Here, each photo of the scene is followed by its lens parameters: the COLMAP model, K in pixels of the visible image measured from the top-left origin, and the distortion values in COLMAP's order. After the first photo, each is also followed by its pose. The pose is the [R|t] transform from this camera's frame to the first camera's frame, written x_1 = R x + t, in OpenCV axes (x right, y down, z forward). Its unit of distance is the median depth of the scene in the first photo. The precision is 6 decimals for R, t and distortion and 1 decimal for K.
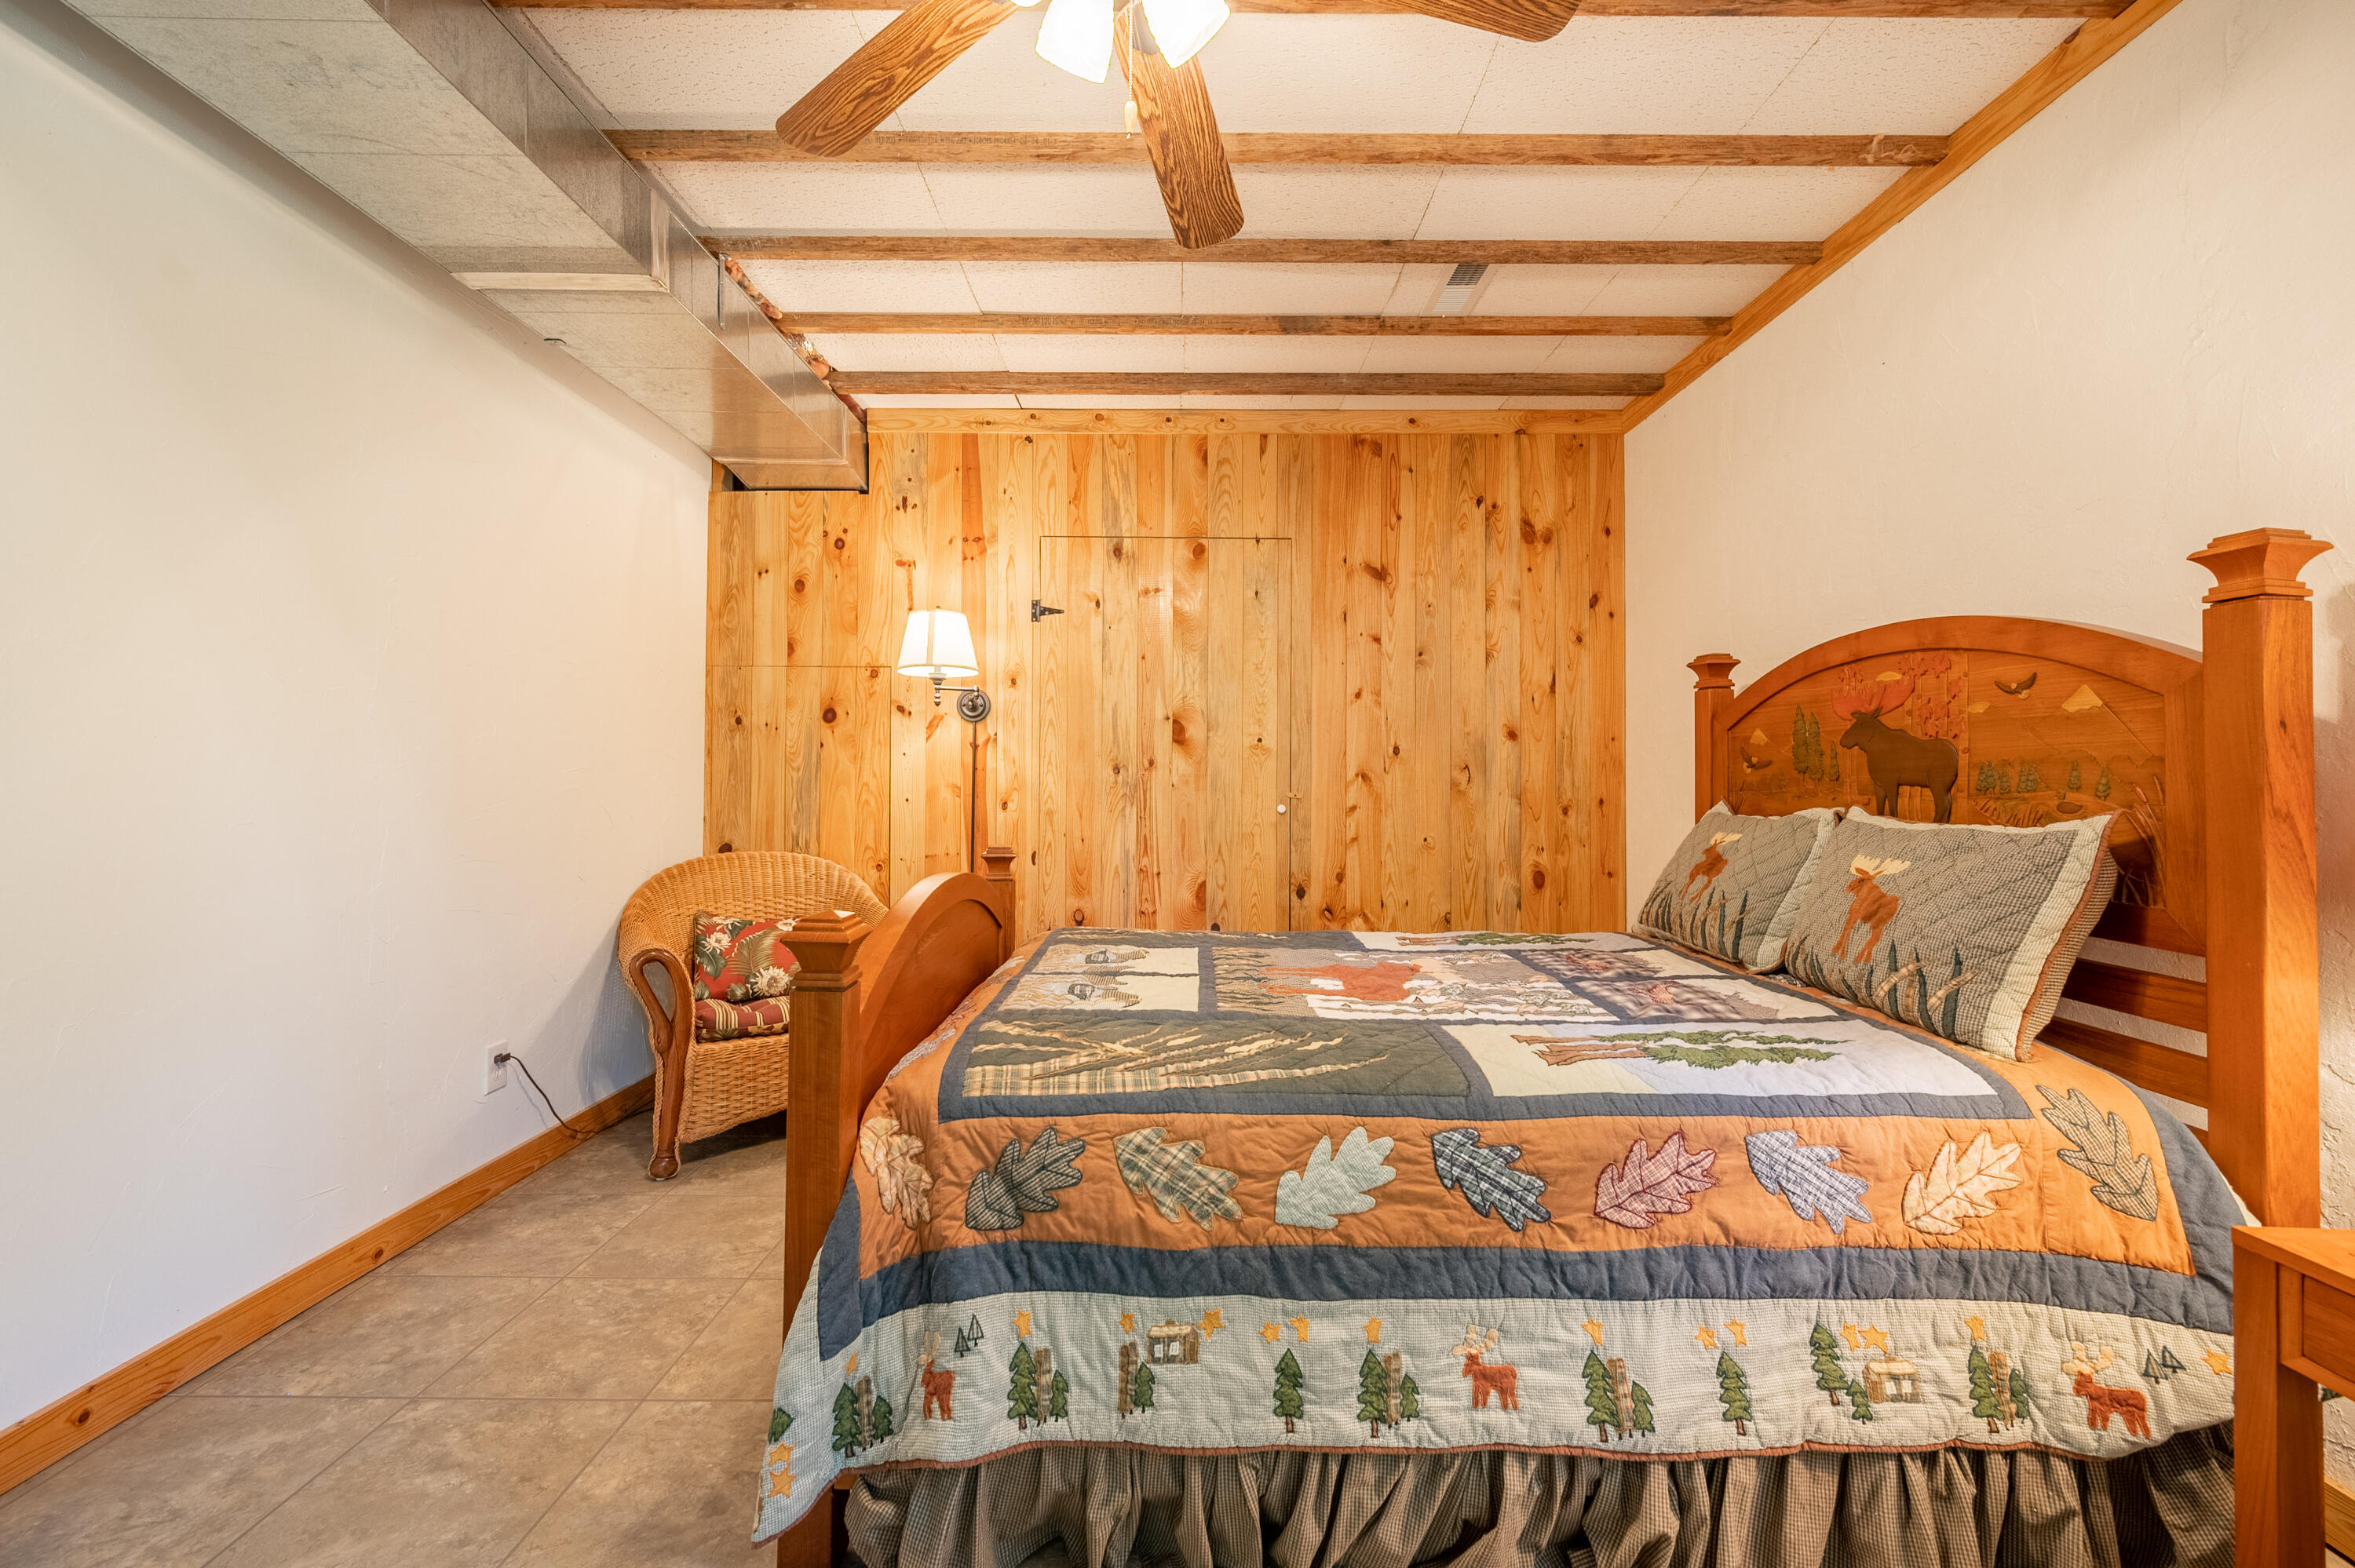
lens RADIAL K [[944.3, 0, 1177.6], [0, 944.3, 768.8], [0, 0, 1]] dist [0.000292, 0.000089]
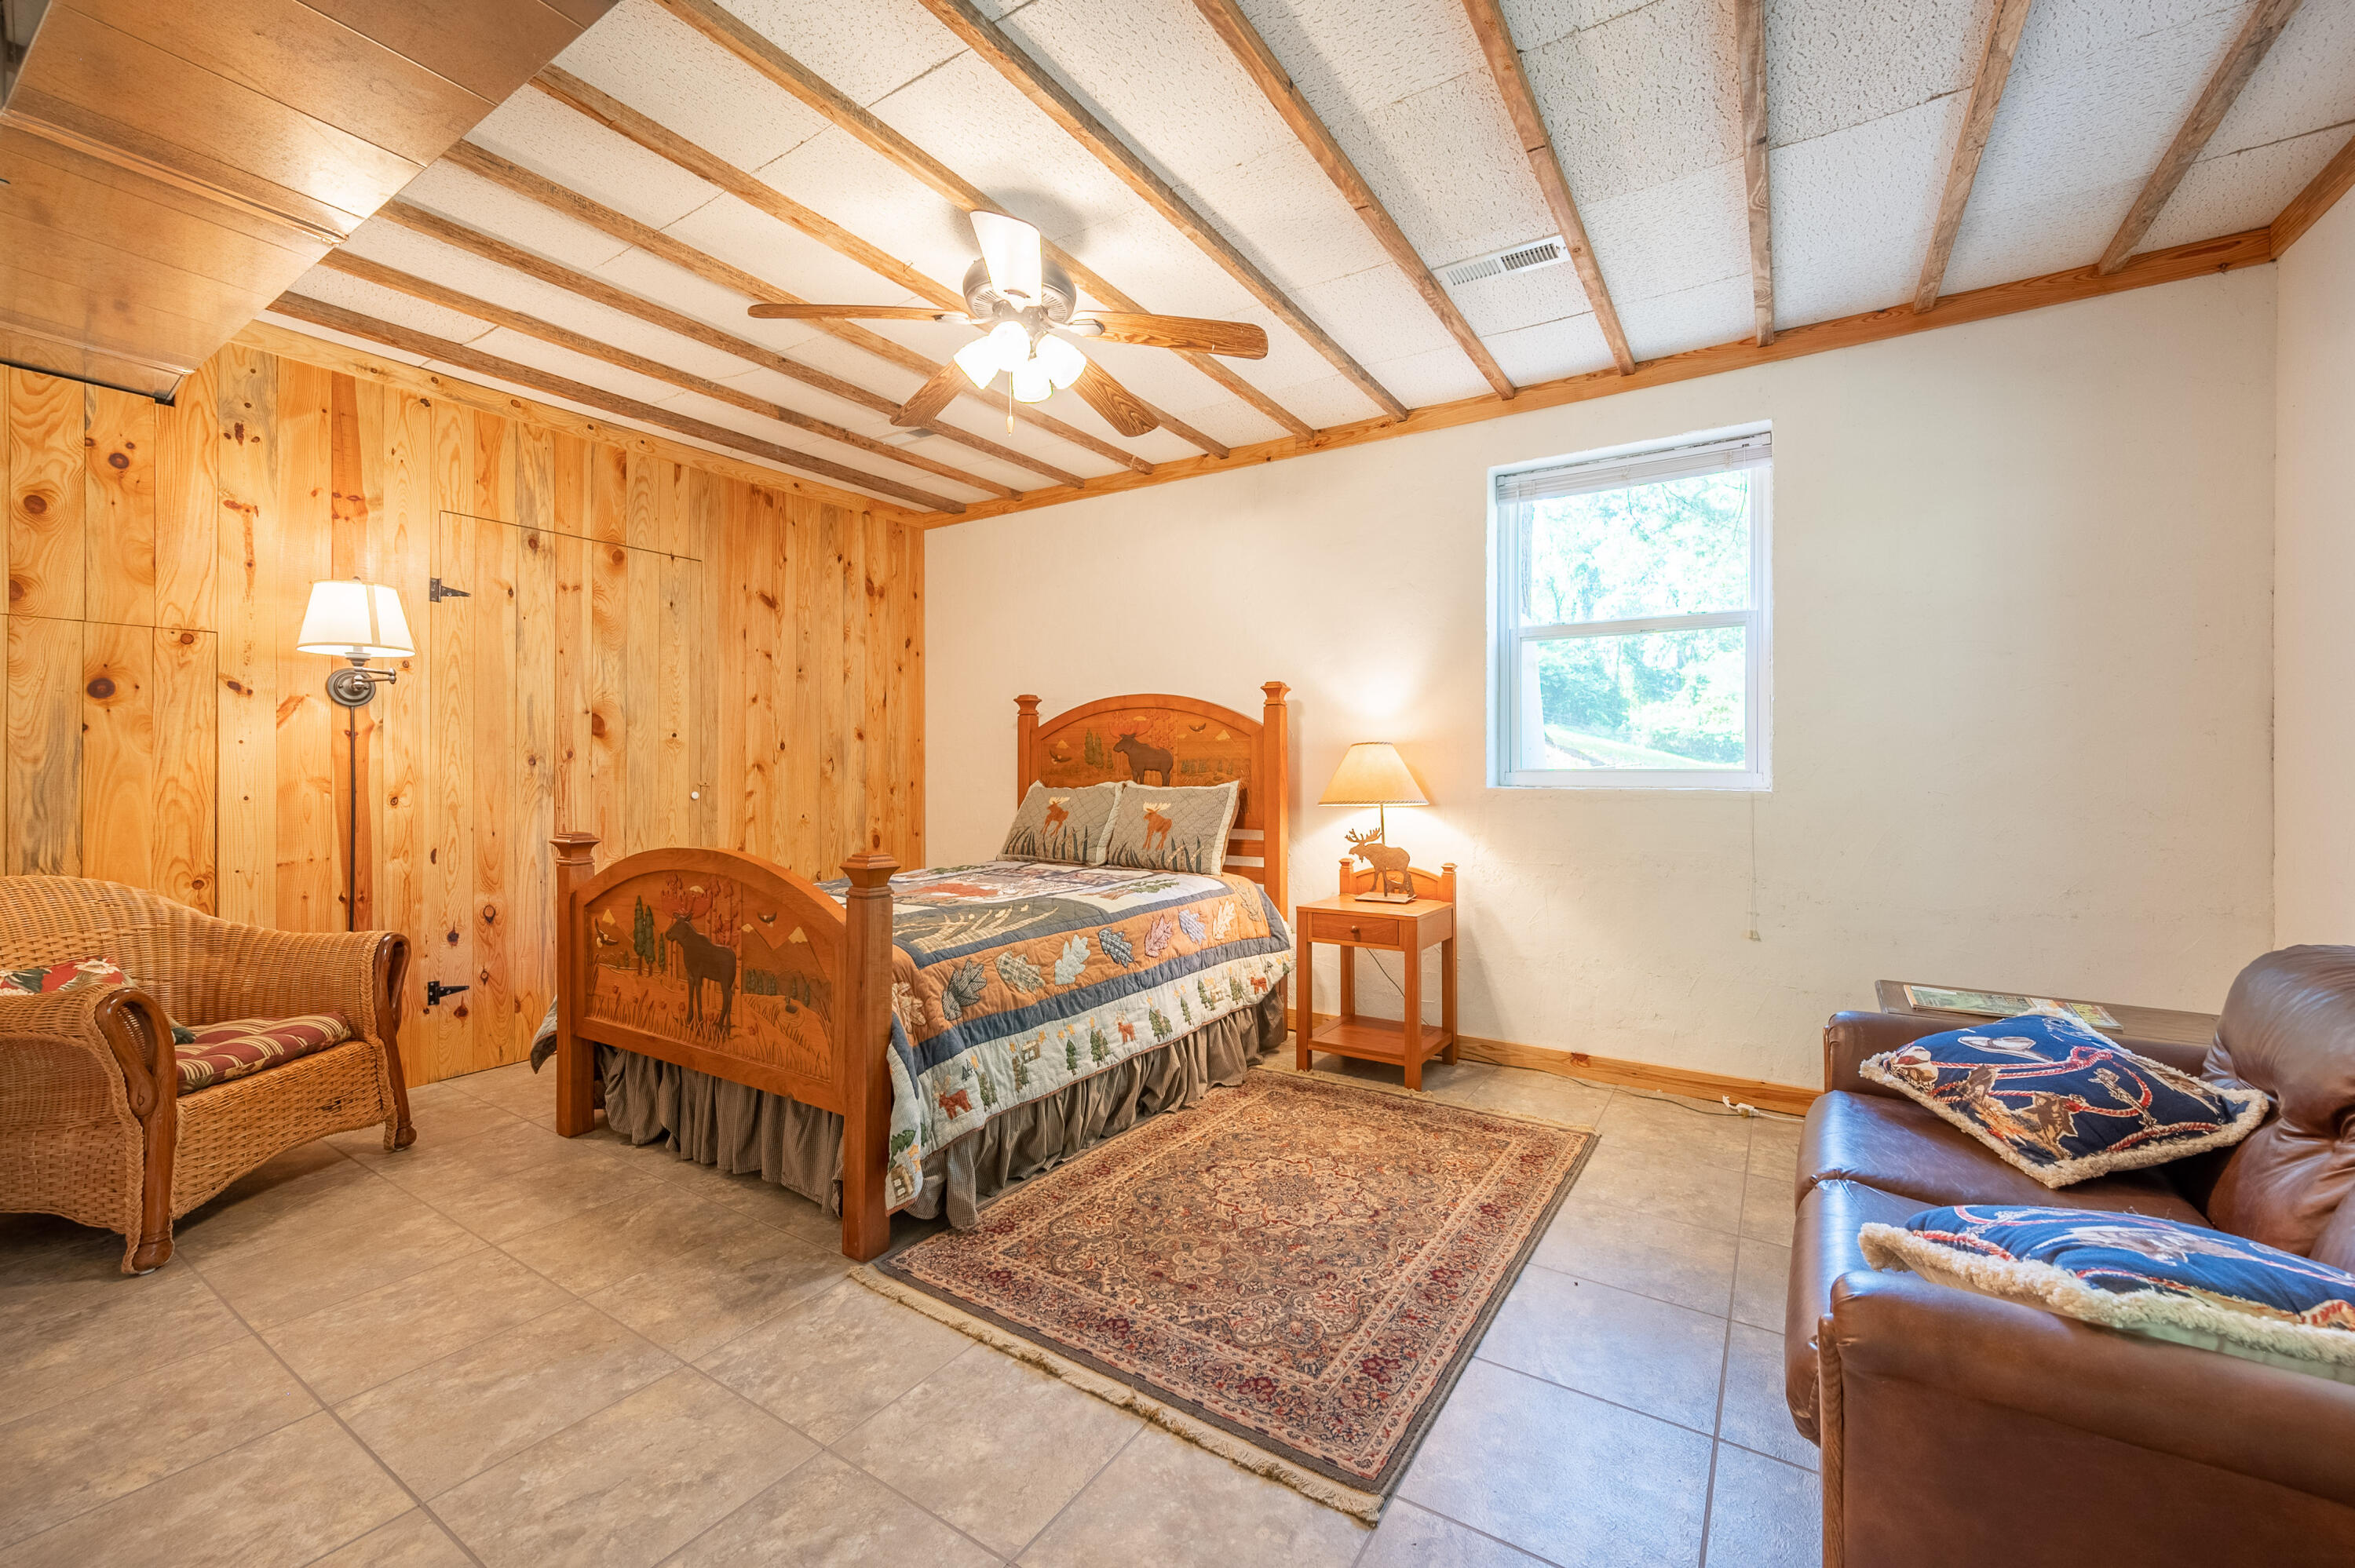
lens RADIAL K [[944.3, 0, 1187.9], [0, 944.3, 768.4], [0, 0, 1]] dist [0.000292, 0.000089]
pose [[0.540286, -0.005566, 0.841463, -0.659894], [-0.004858, 0.999941, 0.009733, -0.005504], [-0.841468, -0.009347, 0.540227, -0.156397]]
